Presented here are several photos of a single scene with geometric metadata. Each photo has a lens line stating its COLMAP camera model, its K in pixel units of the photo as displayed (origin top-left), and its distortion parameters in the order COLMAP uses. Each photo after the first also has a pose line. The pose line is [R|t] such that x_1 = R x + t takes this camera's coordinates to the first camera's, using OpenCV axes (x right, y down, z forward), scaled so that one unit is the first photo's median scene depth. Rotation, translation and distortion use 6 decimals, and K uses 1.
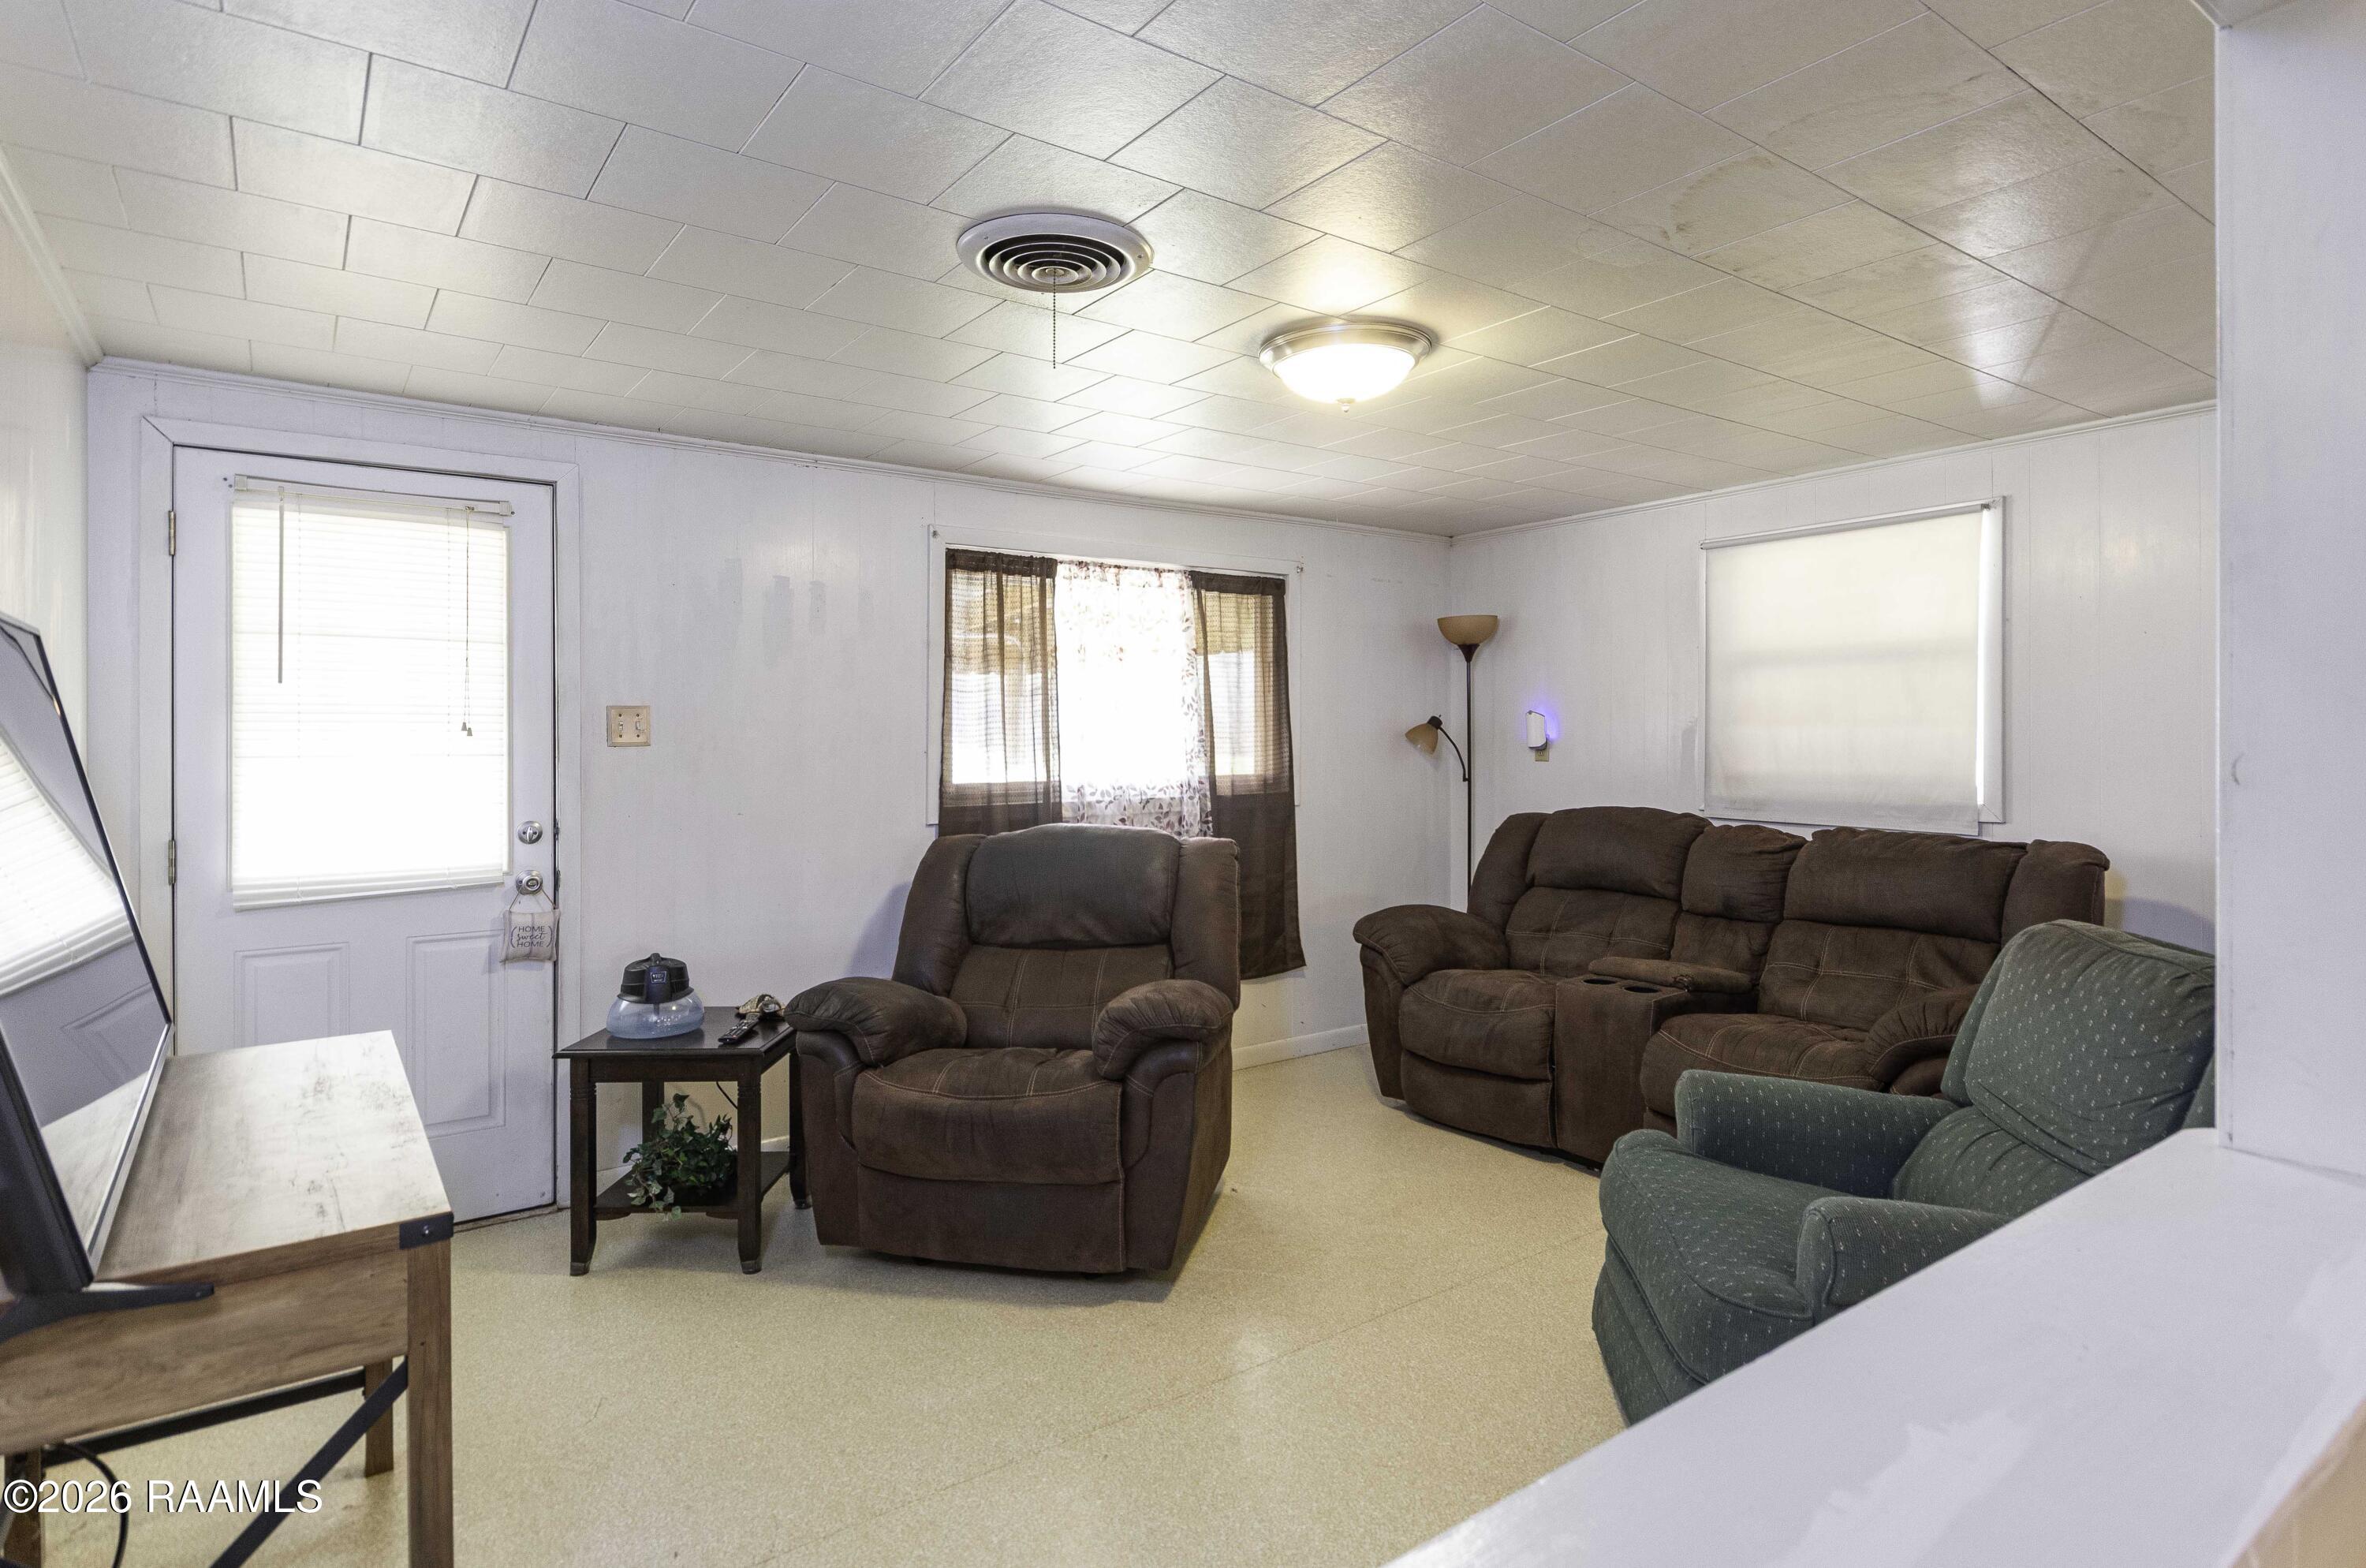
lens RADIAL K [[1244.1, 0, 1138.8], [0, 1244.1, 725.0], [0, 0, 1]] dist [0.013013, 0.000822]
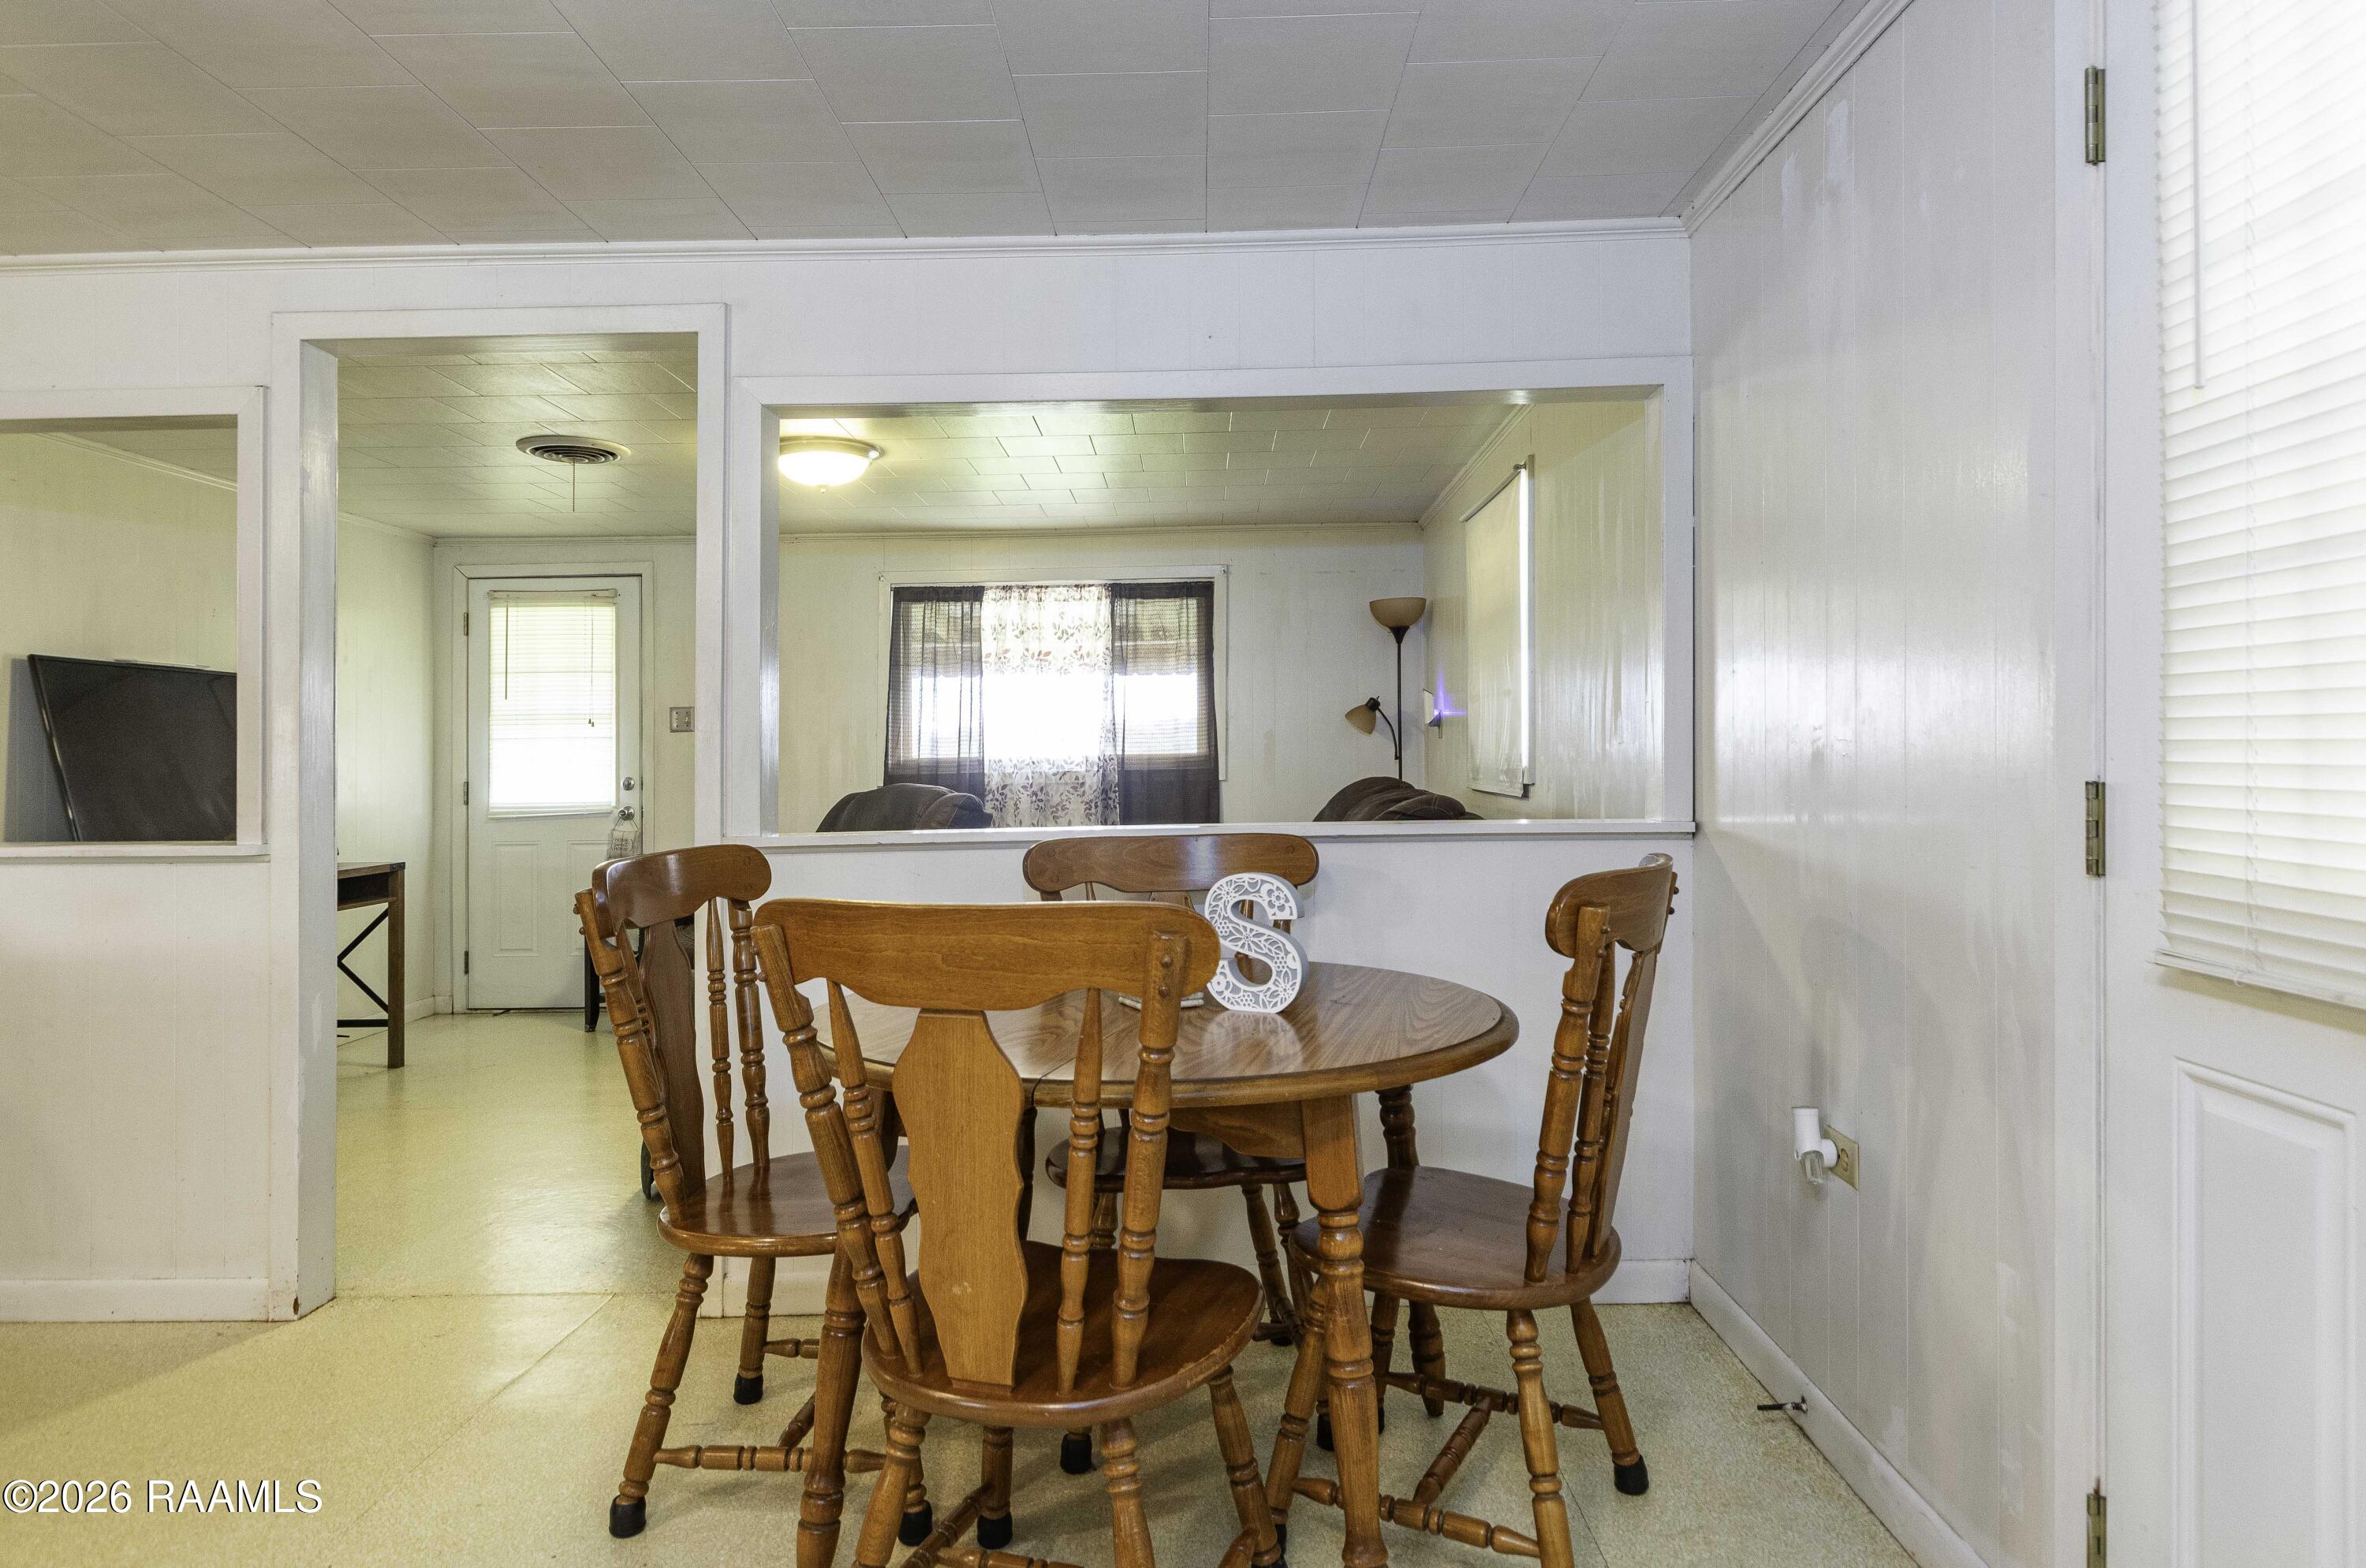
lens RADIAL K [[1401.9, 0, 1178.4], [0, 1401.9, 734.7], [0, 0, 1]] dist [0.000731, 0.003350]
pose [[0.795255, -0.017989, -0.606008, 0.954633], [0.016301, 0.999833, -0.008288, 0.036311], [0.606056, -0.003287, 0.795415, -0.042182]]
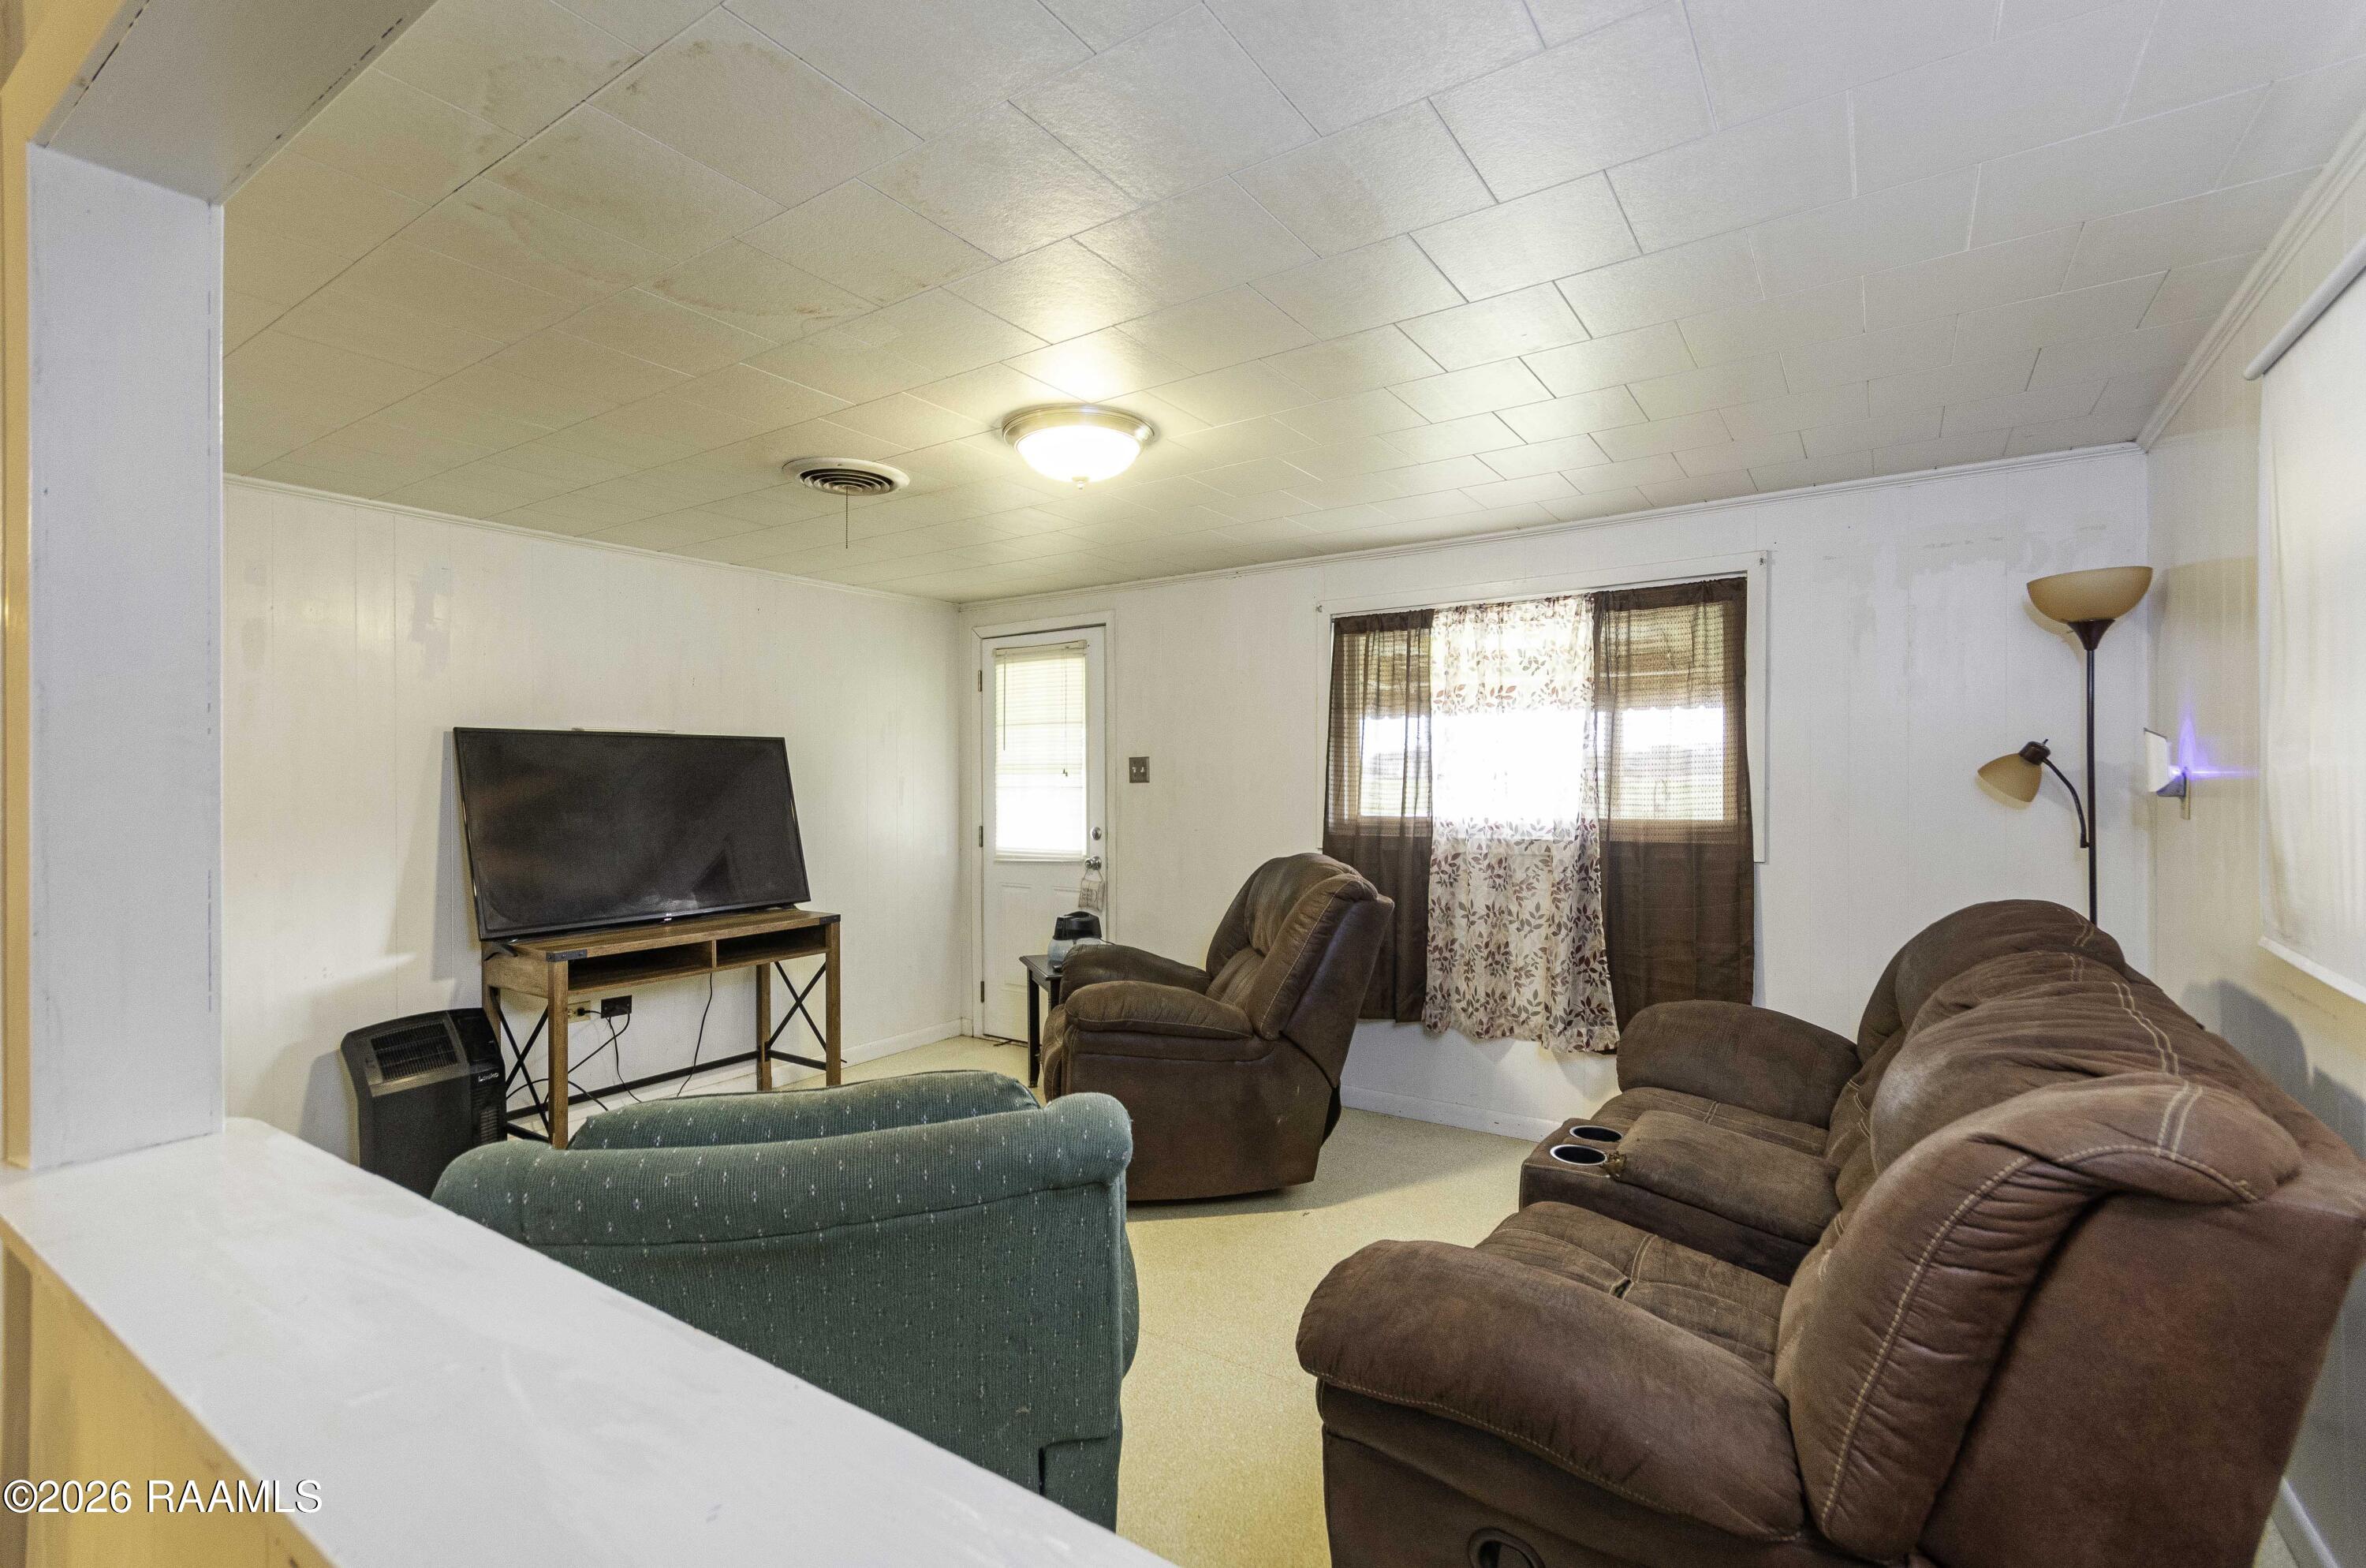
lens RADIAL K [[1062.7, 0, 1204.8], [0, 1062.7, 764.8], [0, 0, 1]] dist [0.017586, 0.000770]
pose [[0.361935, -0.008013, -0.932169, 0.693158], [0.016585, 0.999860, -0.002155, -0.001175], [0.932056, -0.014680, 0.362017, 0.471227]]
